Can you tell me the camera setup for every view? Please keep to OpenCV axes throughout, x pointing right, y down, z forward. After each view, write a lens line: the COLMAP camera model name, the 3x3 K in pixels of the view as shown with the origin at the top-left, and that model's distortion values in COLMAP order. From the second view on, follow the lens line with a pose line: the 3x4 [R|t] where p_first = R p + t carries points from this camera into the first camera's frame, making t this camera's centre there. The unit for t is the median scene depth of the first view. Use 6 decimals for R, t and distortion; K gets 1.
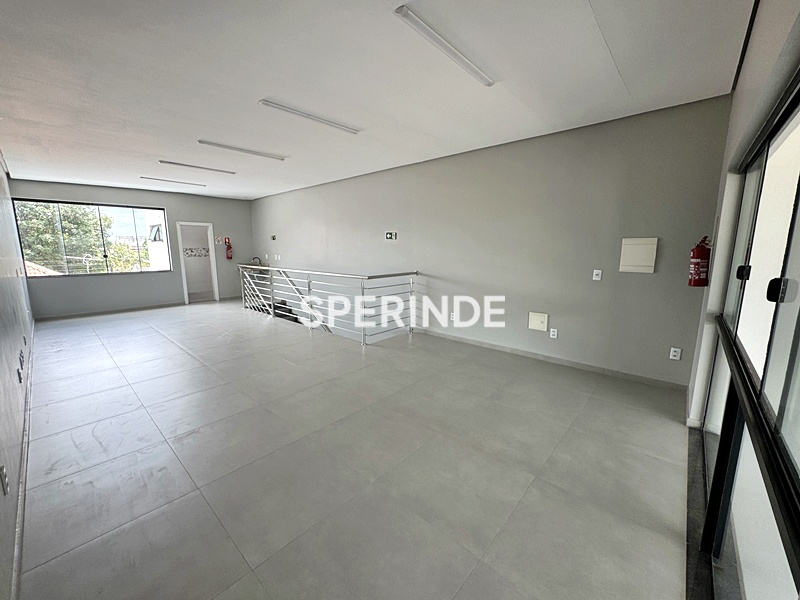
lens RADIAL K [[321.1, 0, 403.4], [0, 321.1, 299.4], [0, 0, 1]] dist [-0.005616, 0.000924]
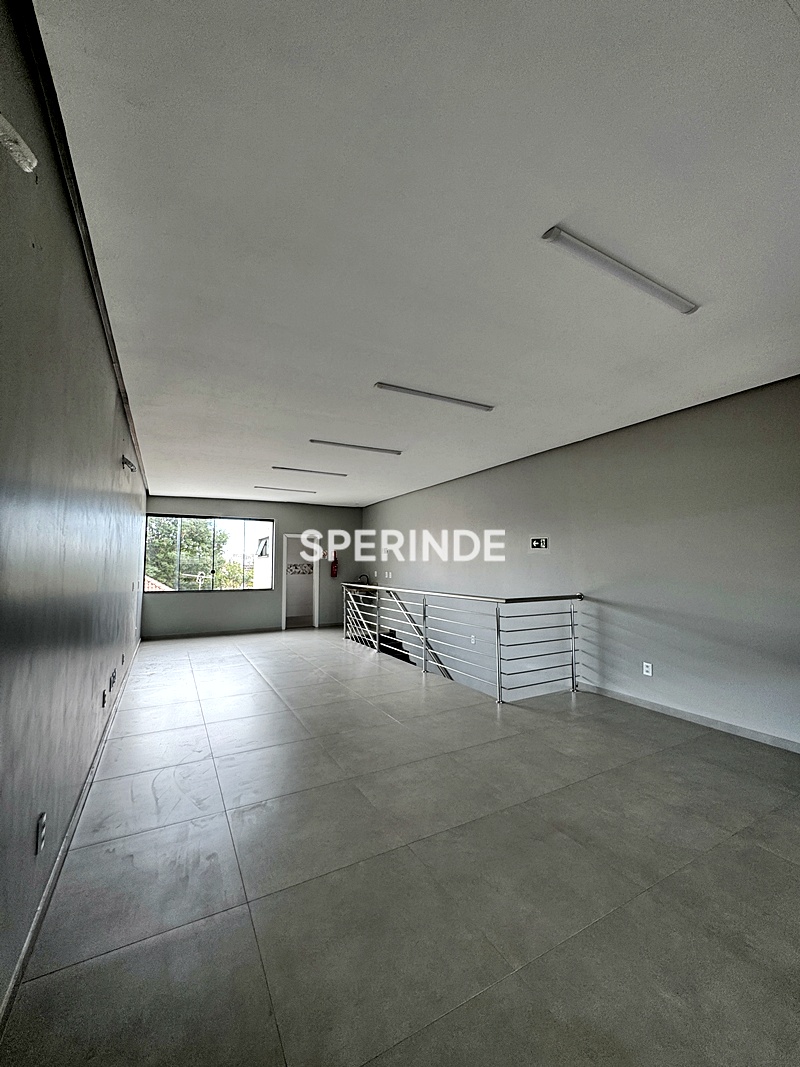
lens RADIAL K [[428.3, 0, 402.4], [0, 428.3, 536.3], [0, 0, 1]] dist [-0.005616, 0.000924]
pose [[0.941721, -0.026058, -0.335384, -0.007953], [-0.050704, 0.974610, -0.218093, 0.010499], [0.332551, 0.222388, 0.916490, 0.054169]]
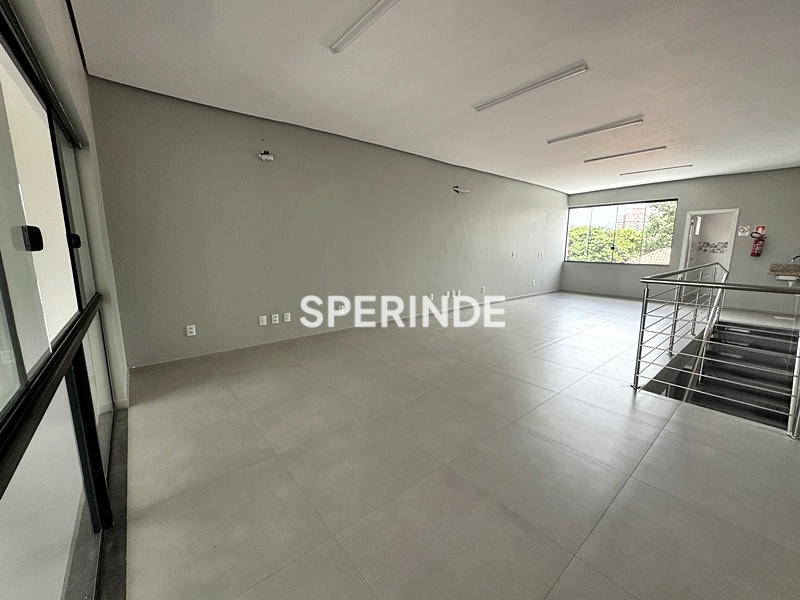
lens RADIAL K [[321.1, 0, 398.7], [0, 321.1, 297.3], [0, 0, 1]] dist [-0.005616, 0.000924]
pose [[-0.150702, 0.158114, -0.975853, 0.647438], [-0.163065, 0.969629, 0.182288, -0.081530], [0.975038, 0.186598, -0.120342, 0.725782]]
